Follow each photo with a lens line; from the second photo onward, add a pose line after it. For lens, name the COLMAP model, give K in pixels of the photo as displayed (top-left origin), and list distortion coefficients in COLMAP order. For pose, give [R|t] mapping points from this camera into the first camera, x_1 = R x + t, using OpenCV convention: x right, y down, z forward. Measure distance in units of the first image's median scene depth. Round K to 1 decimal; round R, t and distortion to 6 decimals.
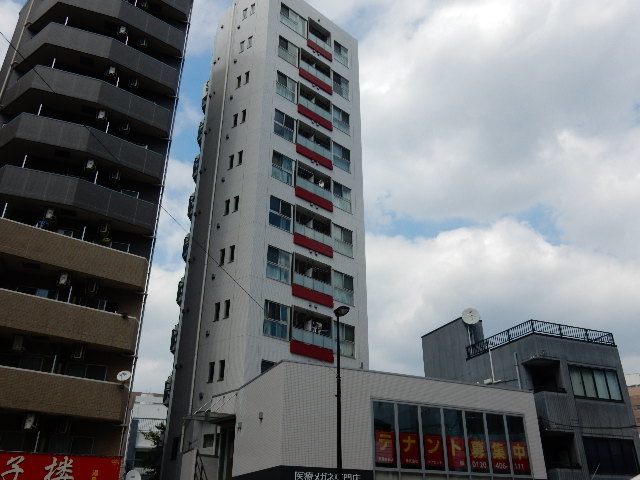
lens RADIAL K [[558.1, 0, 320.0], [0, 558.1, 240.0], [0, 0, 1]] dist [0.005788, -0.000849]
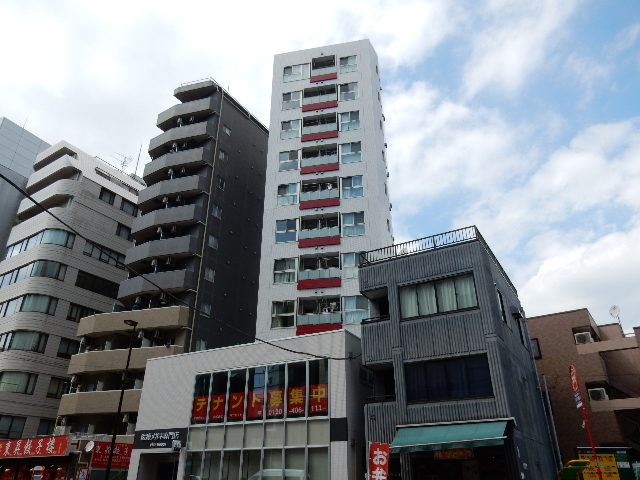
lens RADIAL K [[469.8, 0, 320.0], [0, 469.8, 240.0], [0, 0, 1]] dist [-0.001315, -0.002533]
pose [[0.591787, -0.375908, -0.713079, 0.799617], [0.373042, 0.911896, -0.171128, 0.202050], [0.714583, -0.164737, 0.679877, 0.348007]]
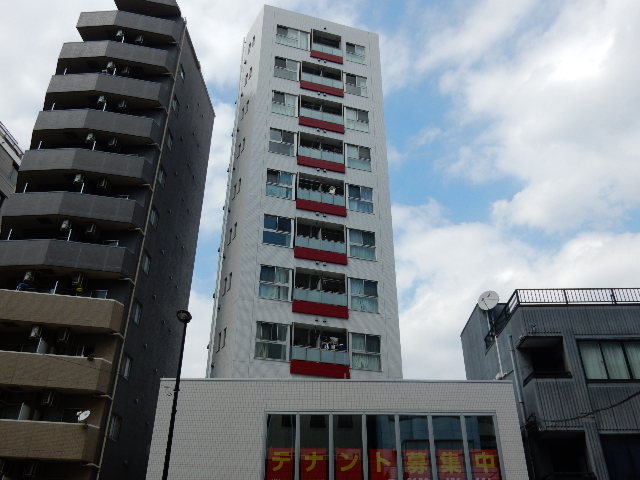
lens RADIAL K [[558.1, 0, 320.0], [0, 558.1, 240.0], [0, 0, 1]] dist [0.005788, -0.000849]
pose [[0.906738, -0.217703, -0.361152, 0.368124], [0.193607, 0.975752, -0.102098, 0.088044], [0.374622, 0.022655, 0.926901, 0.151706]]
